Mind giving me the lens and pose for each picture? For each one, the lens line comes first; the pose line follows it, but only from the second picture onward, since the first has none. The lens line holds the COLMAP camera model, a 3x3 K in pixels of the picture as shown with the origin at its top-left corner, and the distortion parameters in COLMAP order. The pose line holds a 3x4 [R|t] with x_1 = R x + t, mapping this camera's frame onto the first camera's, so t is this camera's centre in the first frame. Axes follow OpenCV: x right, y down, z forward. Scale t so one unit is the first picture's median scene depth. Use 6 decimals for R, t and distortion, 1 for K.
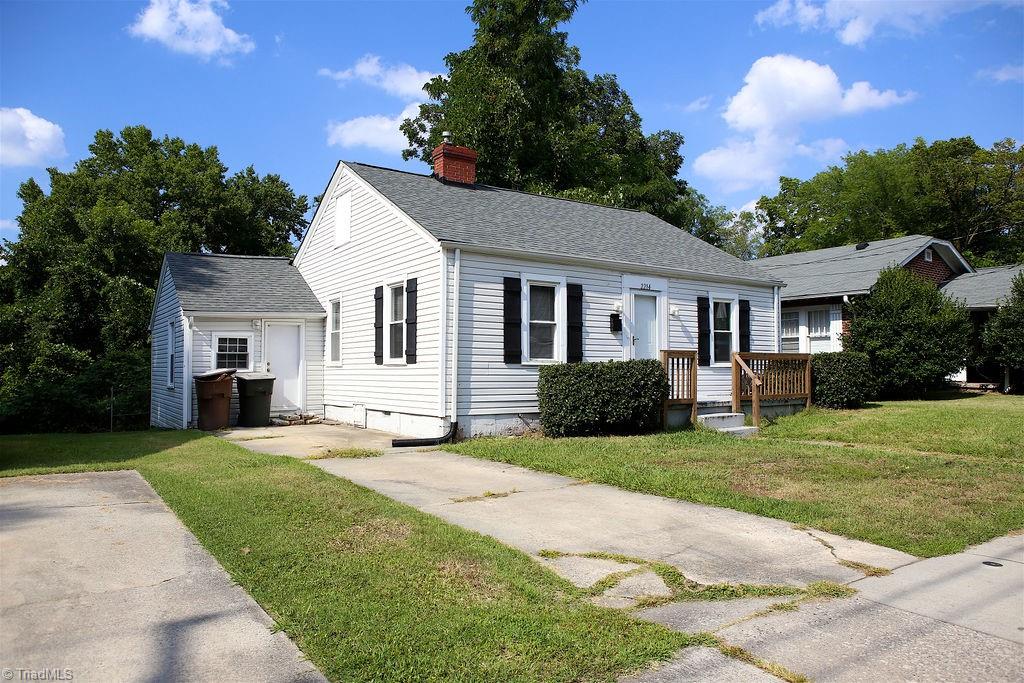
lens RADIAL K [[707.6, 0, 510.2], [0, 707.6, 347.0], [0, 0, 1]] dist [-0.101589, 0.072242]
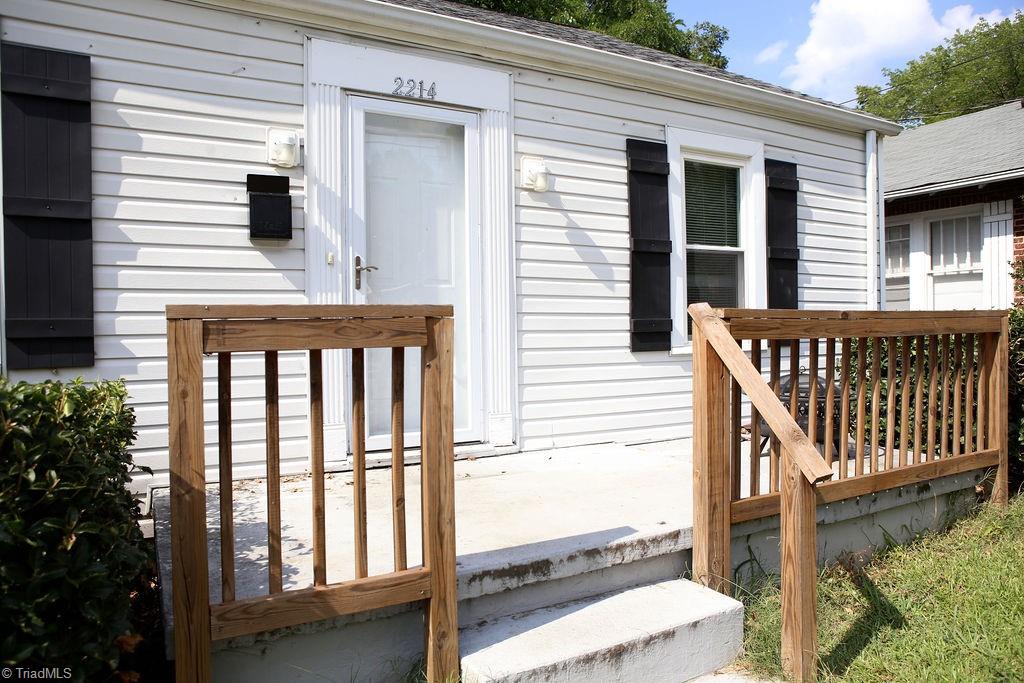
lens RADIAL K [[707.6, 0, 508.5], [0, 707.6, 346.7], [0, 0, 1]] dist [-0.101589, 0.072242]
pose [[0.995870, -0.012281, -0.089954, 0.233099], [0.017413, 0.998251, 0.056493, 0.004751], [0.089103, -0.057826, 0.994342, 0.648917]]
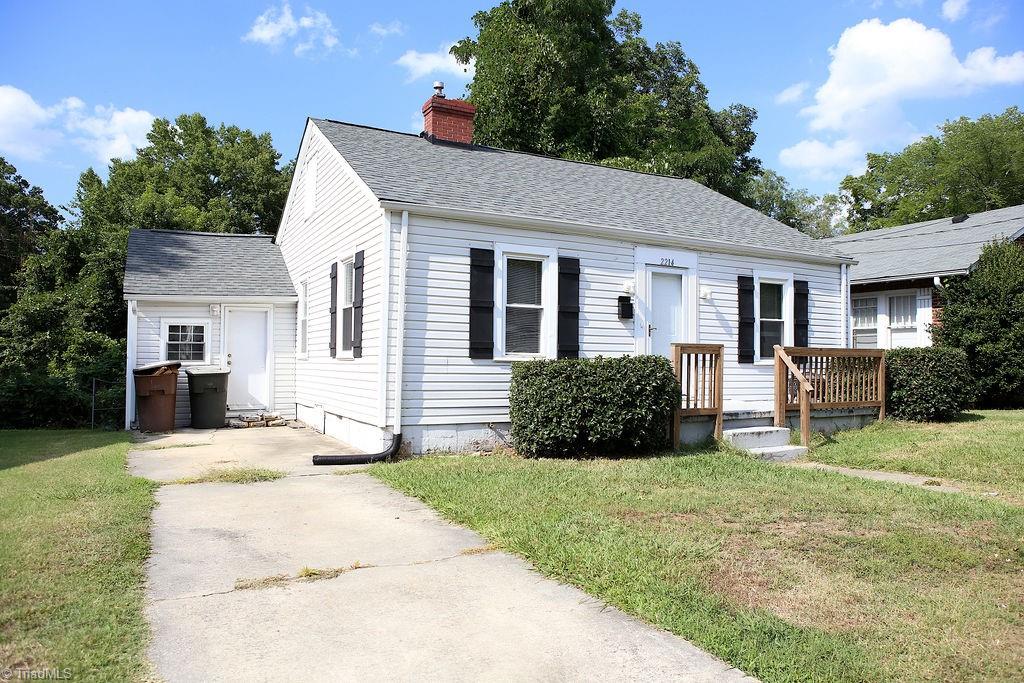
lens RADIAL K [[707.6, 0, 510.0], [0, 707.6, 346.2], [0, 0, 1]] dist [-0.101589, 0.072242]
pose [[0.993884, 0.007813, -0.110150, 0.095873], [-0.006431, 0.999896, 0.012899, -0.000730], [0.110239, -0.012111, 0.993831, 0.181589]]
